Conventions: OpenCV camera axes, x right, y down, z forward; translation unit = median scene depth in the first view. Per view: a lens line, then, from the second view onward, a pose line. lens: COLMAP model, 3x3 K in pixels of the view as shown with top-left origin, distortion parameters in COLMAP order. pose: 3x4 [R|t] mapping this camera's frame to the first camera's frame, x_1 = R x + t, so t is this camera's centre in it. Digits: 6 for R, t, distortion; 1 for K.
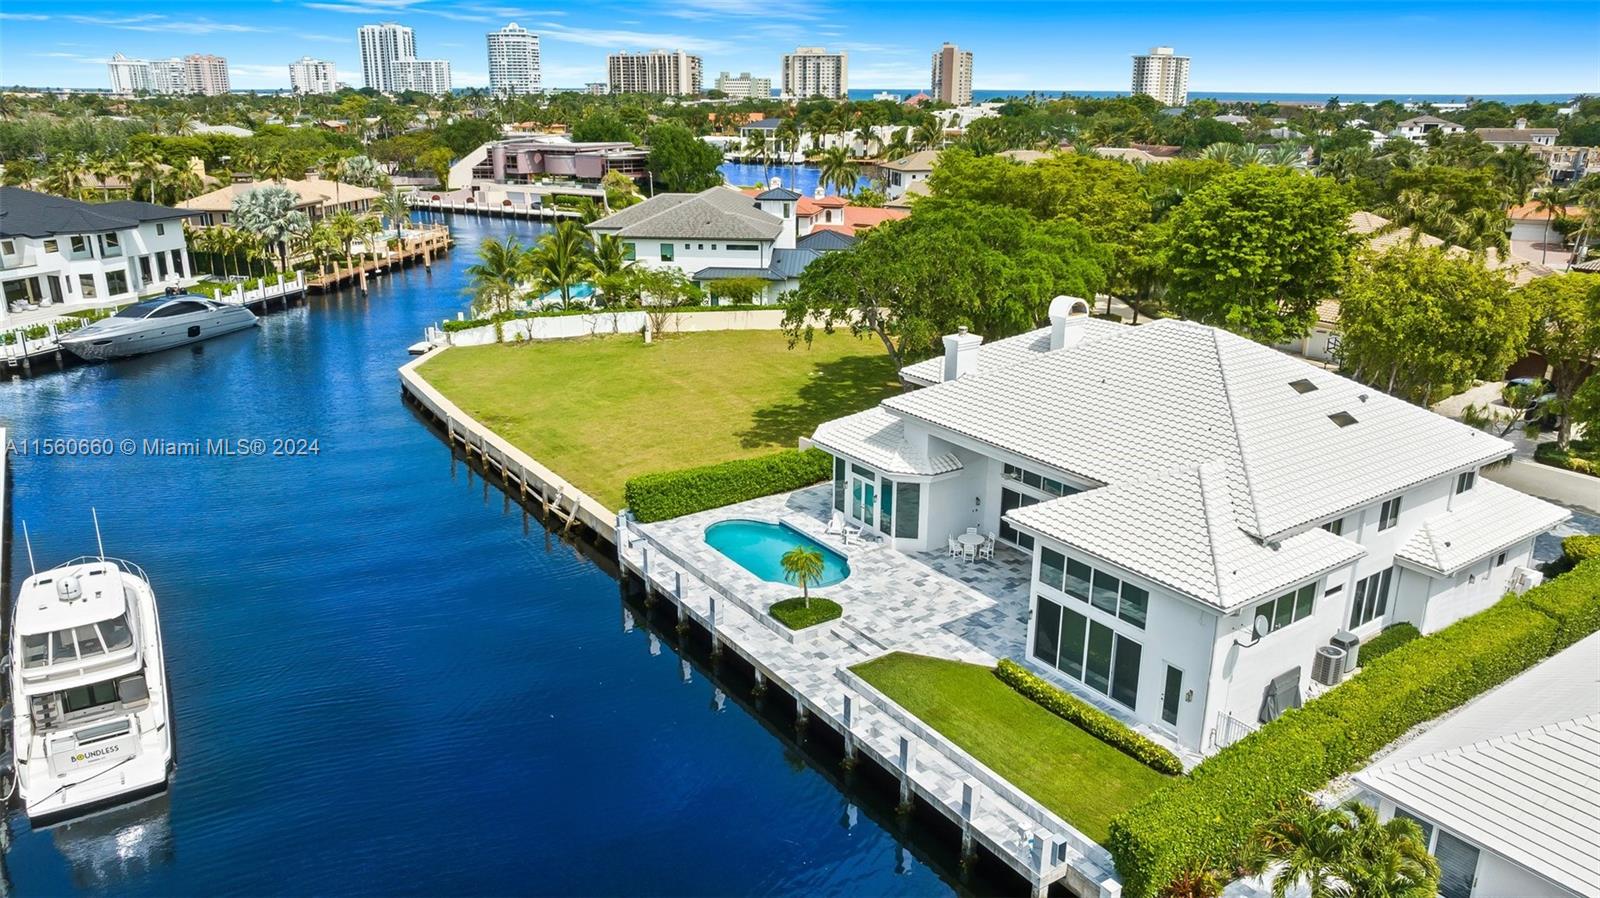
lens RADIAL K [[1130.8, 0, 800.0], [0, 1130.8, 449.0], [0, 0, 1]] dist [-0.025994, 0.006631]
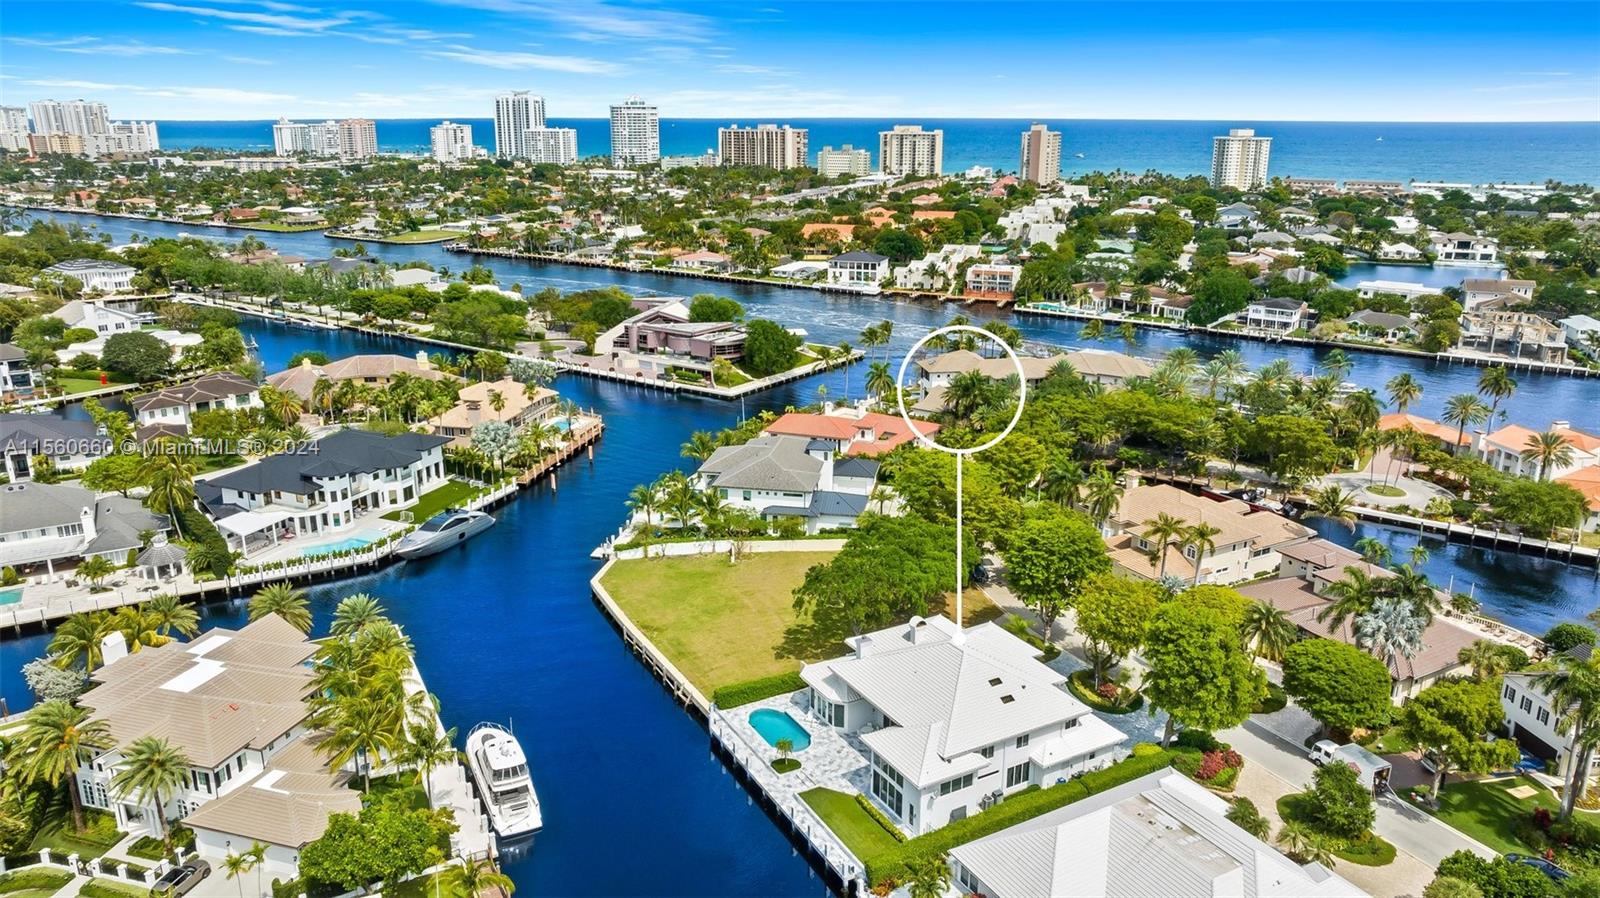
lens RADIAL K [[1129.9, 0, 800.0], [0, 1129.9, 449.0], [0, 0, 1]] dist [-0.010590, -0.003933]
pose [[0.995590, 0.024460, -0.090564, 0.125759], [-0.026359, 0.999456, -0.019837, -0.255692], [0.090030, 0.022137, 0.995693, -0.741877]]
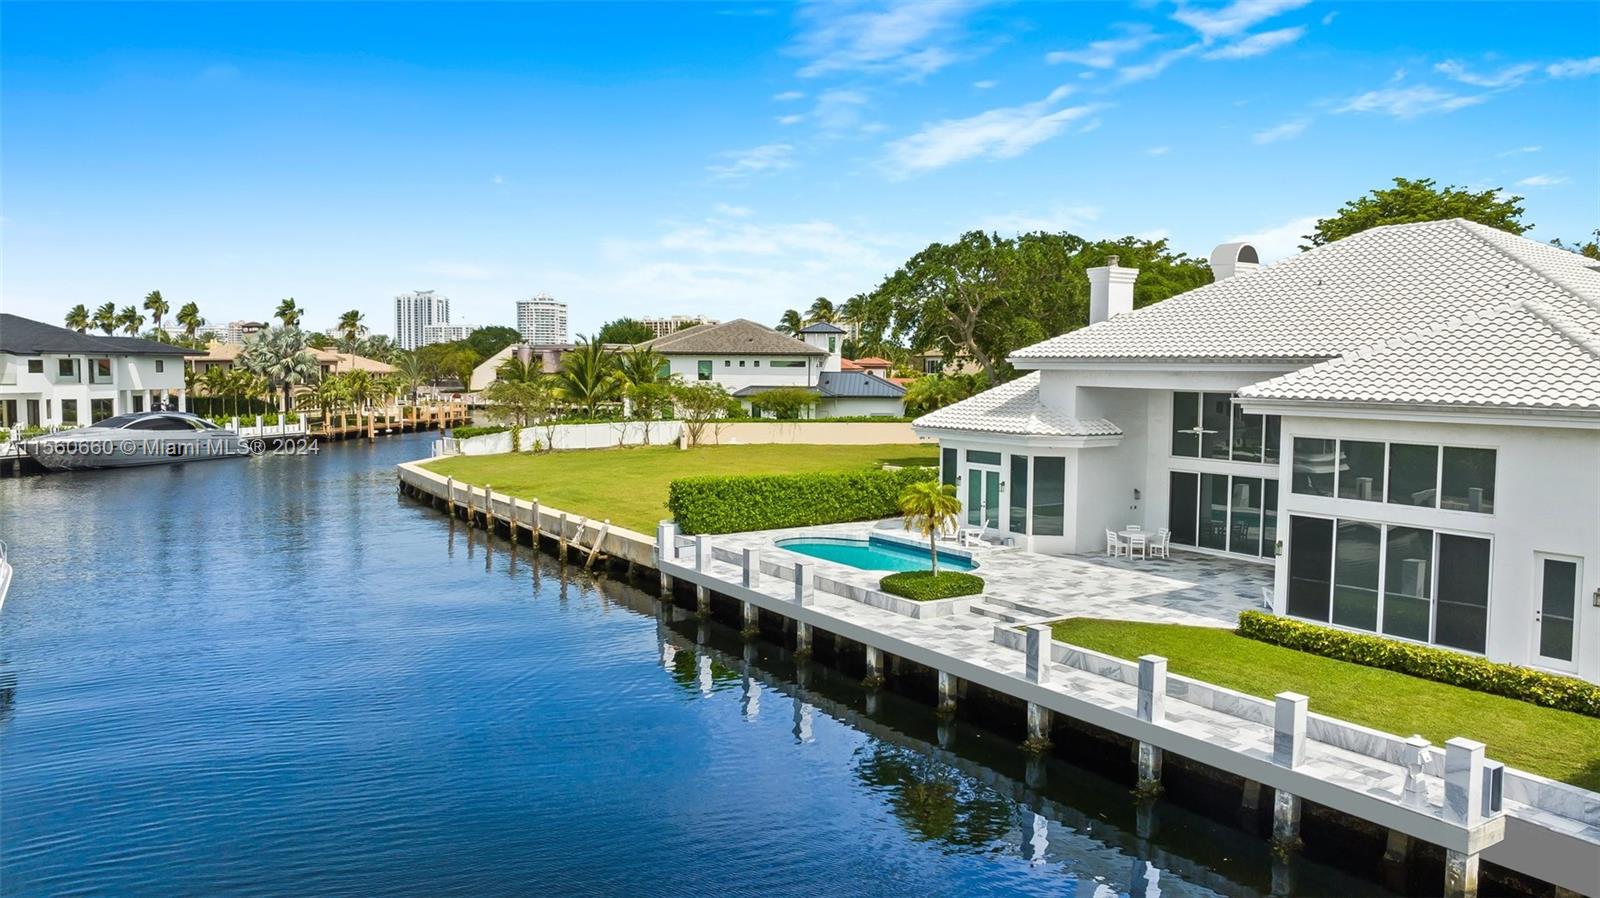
lens RADIAL K [[1130.8, 0, 800.0], [0, 1130.8, 449.0], [0, 0, 1]] dist [-0.025994, 0.006631]
pose [[0.999932, 0.003399, -0.011143, -0.037397], [-0.005926, 0.971906, -0.235294, 0.122571], [0.010030, 0.235344, 0.971860, 0.159760]]
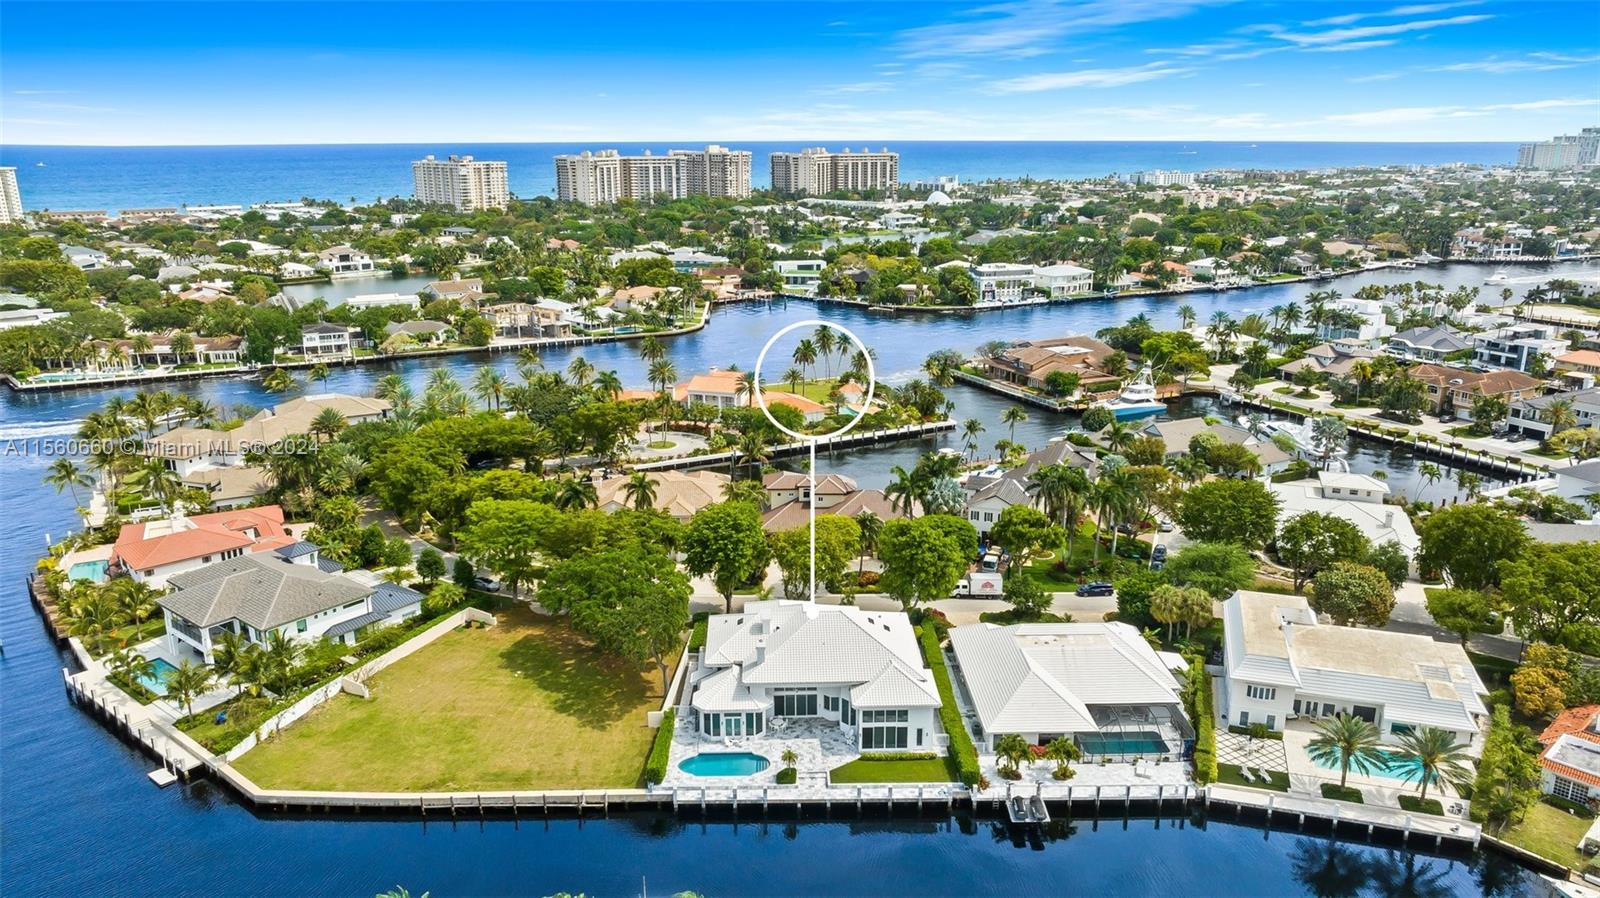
lens RADIAL K [[1130.8, 0, 800.0], [0, 1130.8, 449.0], [0, 0, 1]] dist [-0.025994, 0.006631]
pose [[0.549058, -0.232302, 0.802852, -0.976500], [0.262180, 0.959982, 0.098467, -0.423763], [-0.793598, 0.156427, 0.587991, -0.323953]]
